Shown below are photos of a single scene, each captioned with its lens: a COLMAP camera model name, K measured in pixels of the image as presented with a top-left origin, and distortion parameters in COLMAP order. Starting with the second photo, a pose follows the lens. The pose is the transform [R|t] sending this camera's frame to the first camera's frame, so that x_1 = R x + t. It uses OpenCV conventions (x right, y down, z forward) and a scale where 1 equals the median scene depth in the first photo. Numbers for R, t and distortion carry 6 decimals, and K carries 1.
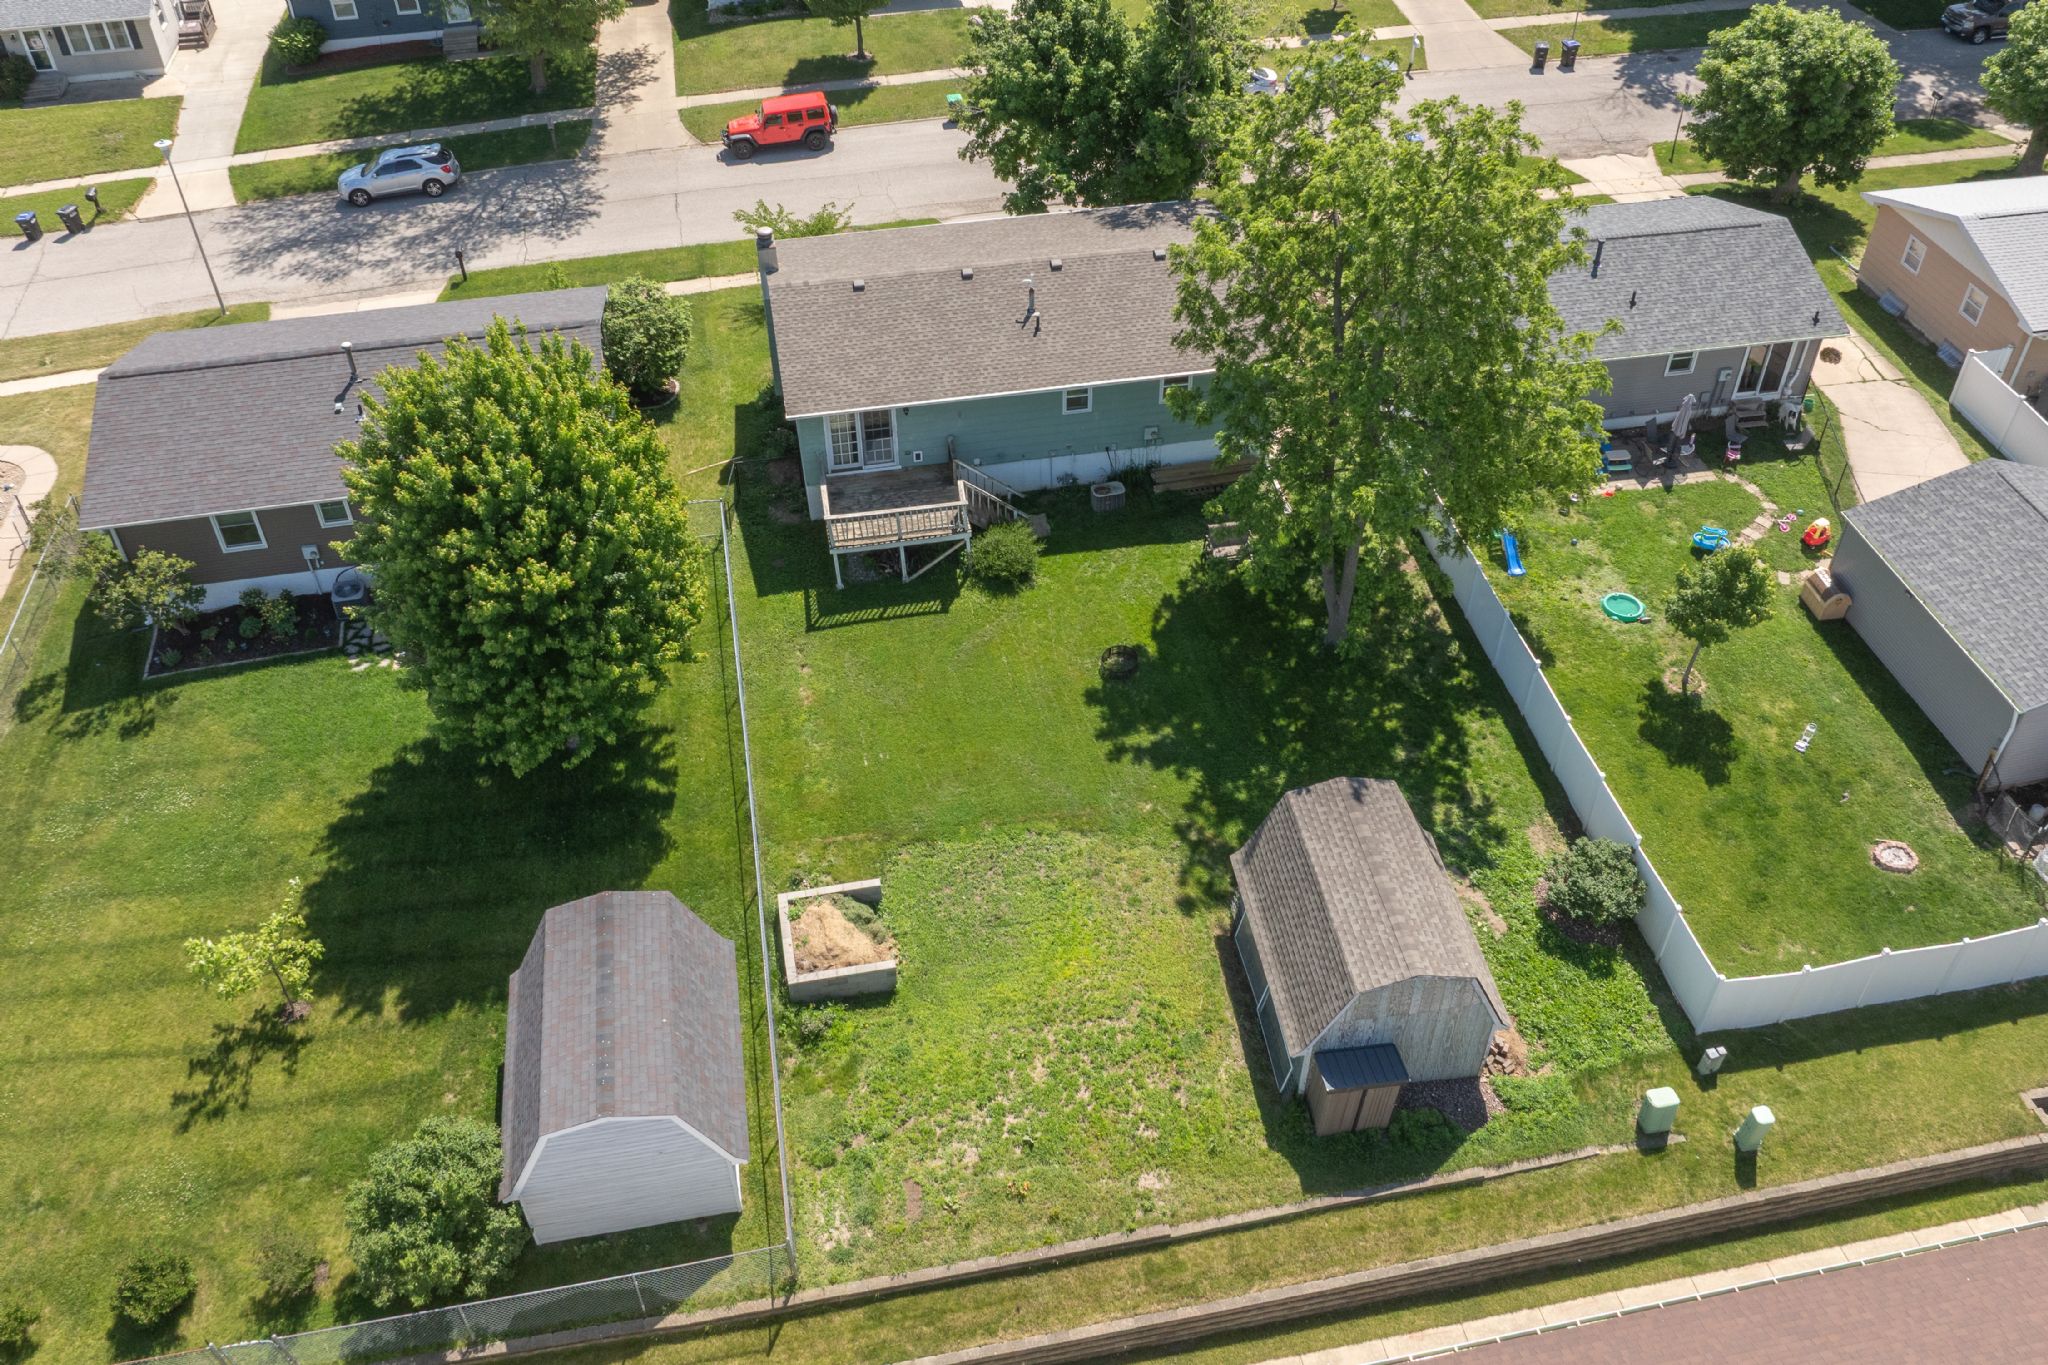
lens RADIAL K [[1580.0, 0, 1021.4], [0, 1580.0, 634.9], [0, 0, 1]] dist [0.001435, -0.073134]
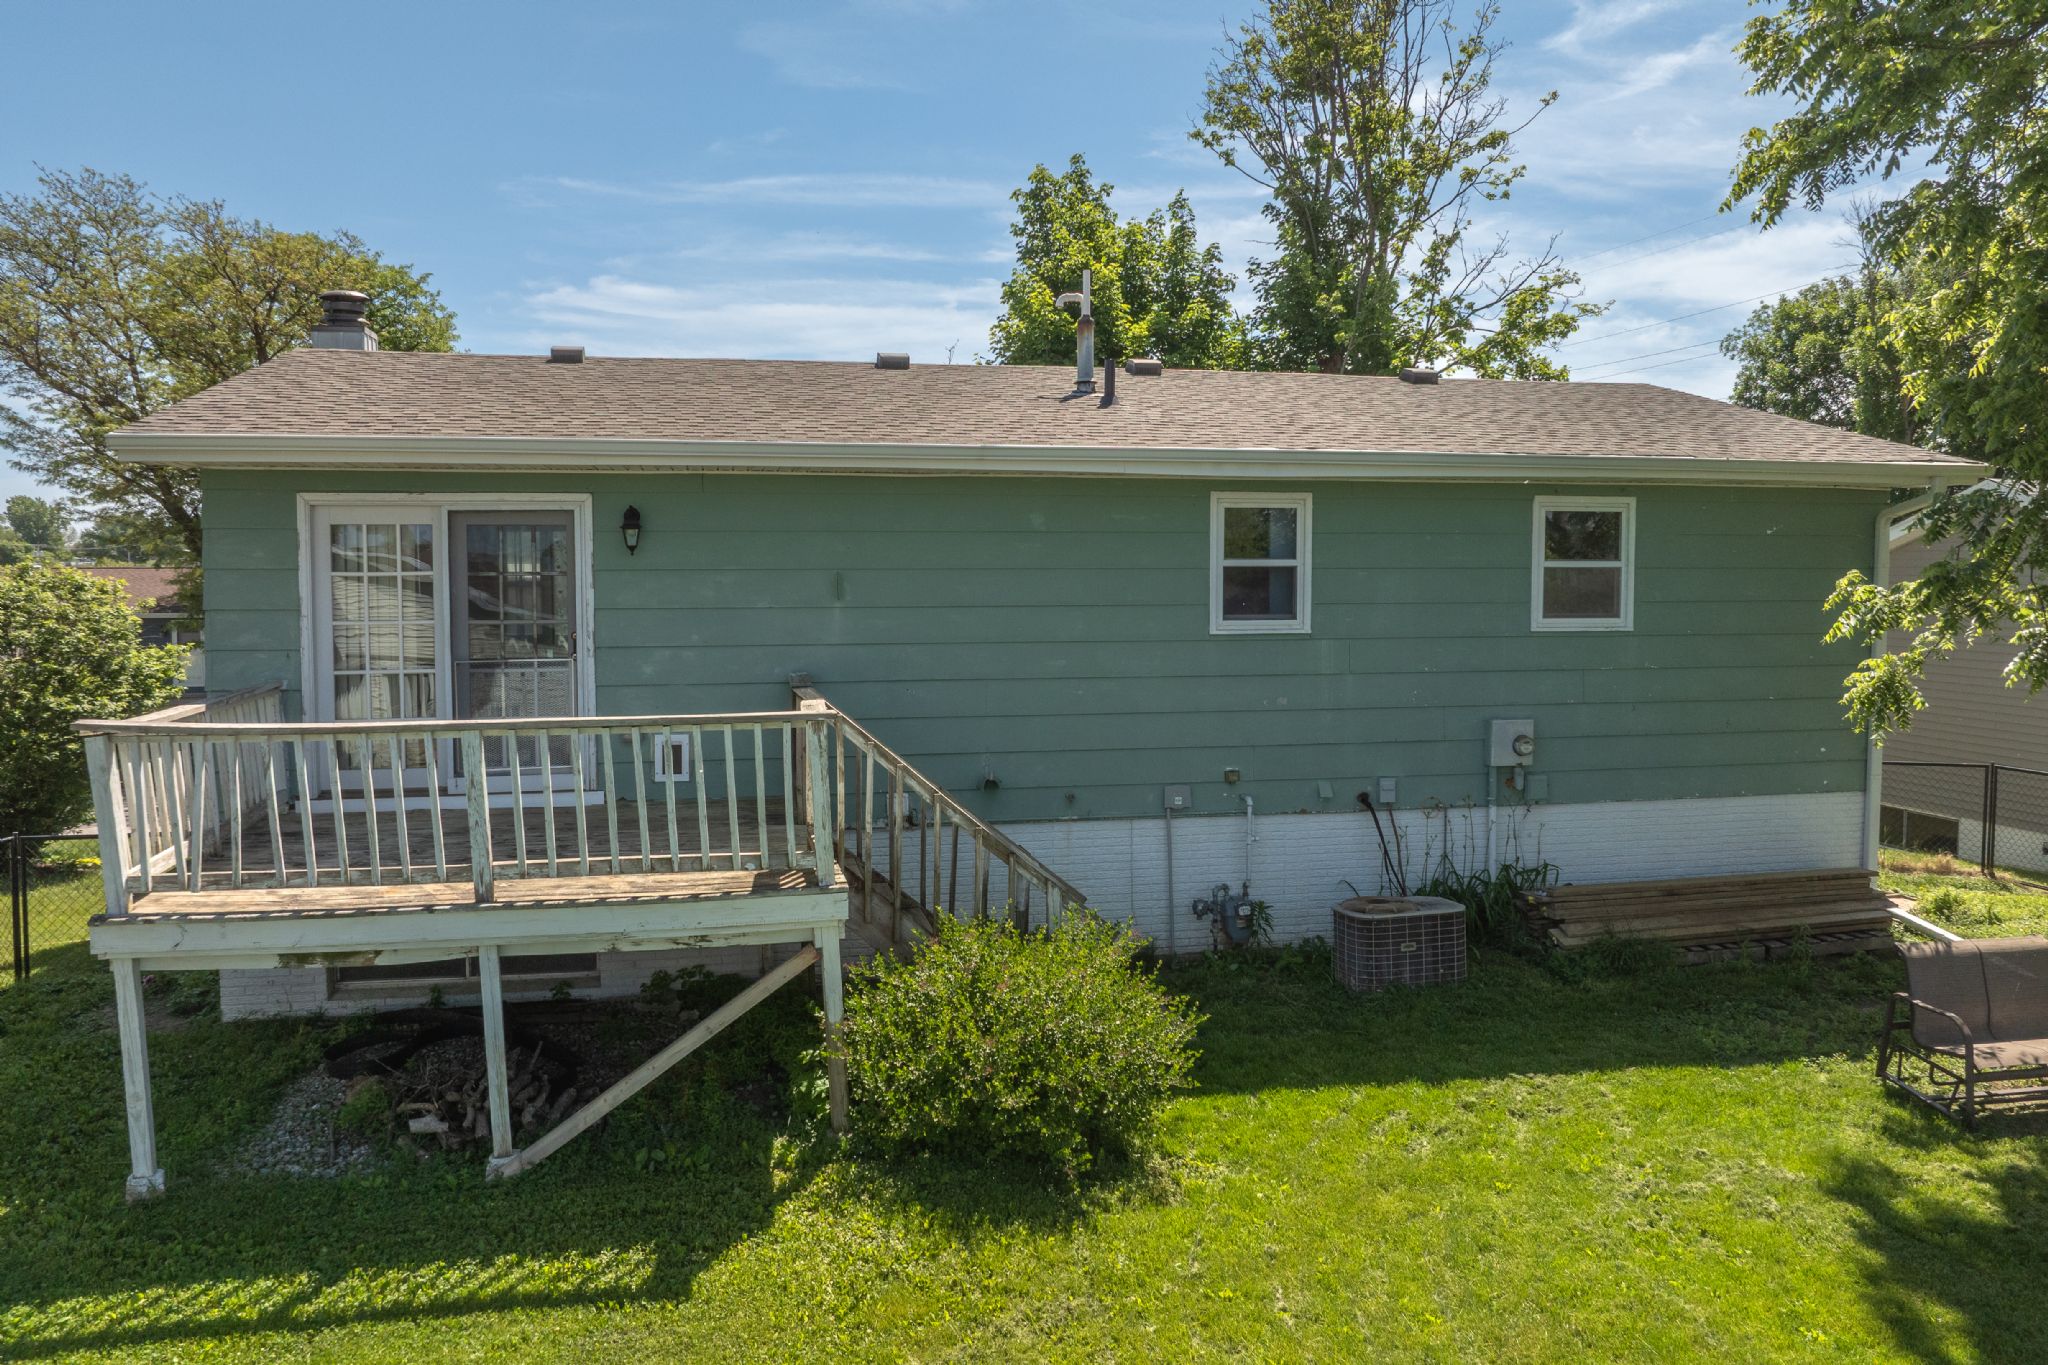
lens RADIAL K [[1580.0, 0, 1021.4], [0, 1580.0, 634.9], [0, 0, 1]] dist [0.001435, -0.073134]
pose [[0.999776, 0.001418, 0.021130, -0.013802], [0.012016, 0.783601, -0.621148, 0.035932], [-0.017438, 0.621263, 0.783408, 0.825039]]
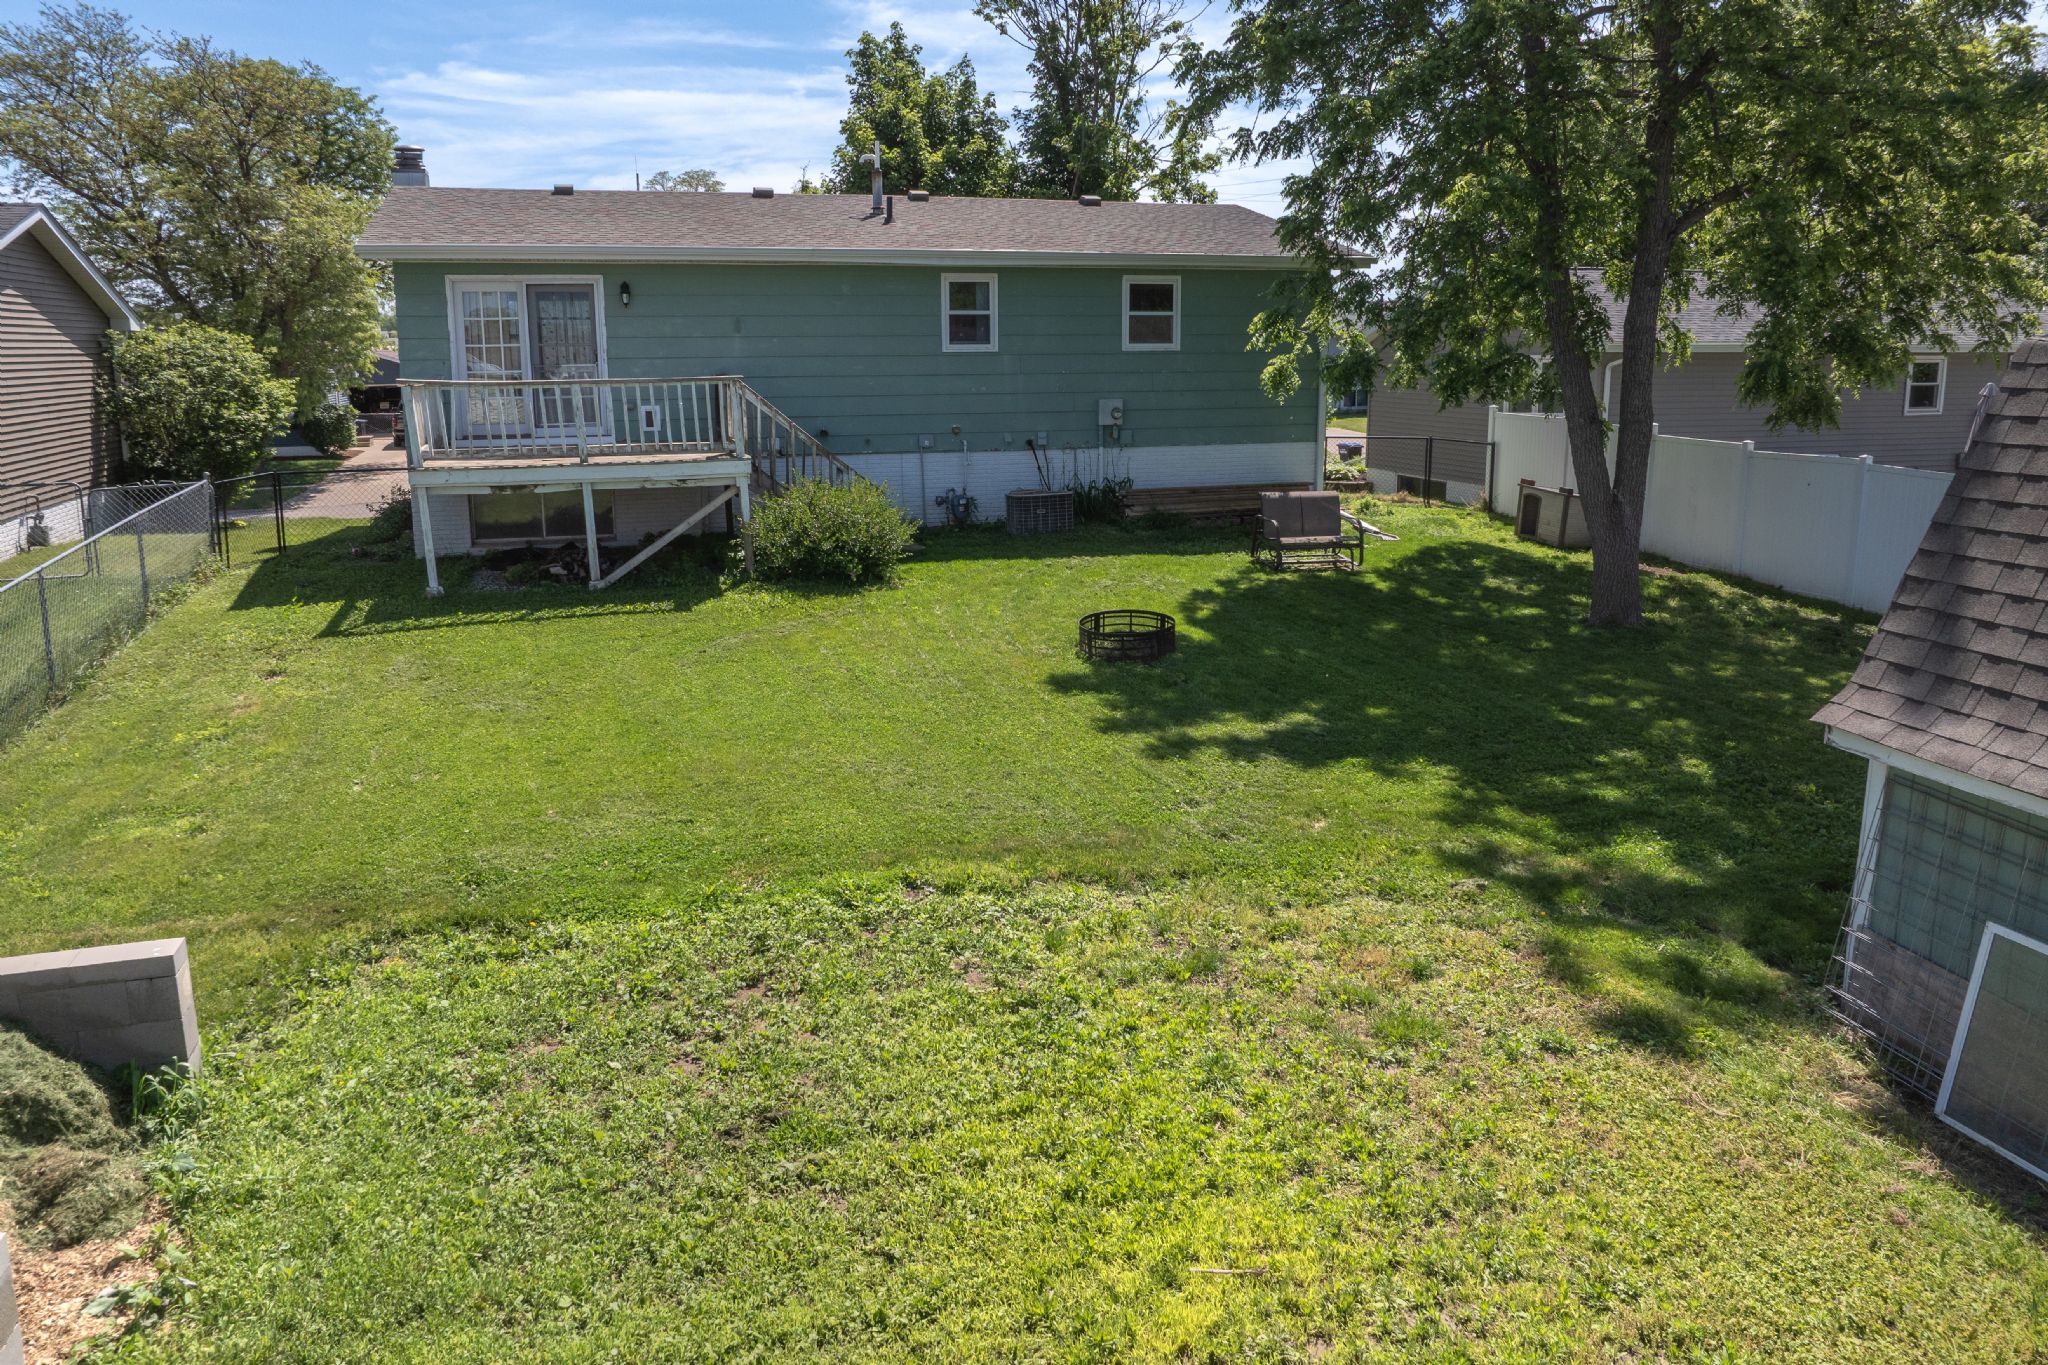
lens RADIAL K [[1447.4, 0, 1009.1], [0, 1447.4, 585.8], [0, 0, 1]] dist [-0.015485, 0.000231]
pose [[0.994436, -0.020442, 0.103339, -0.002450], [0.071415, 0.851973, -0.518692, 0.181455], [-0.077439, 0.523186, 0.848693, 0.673464]]
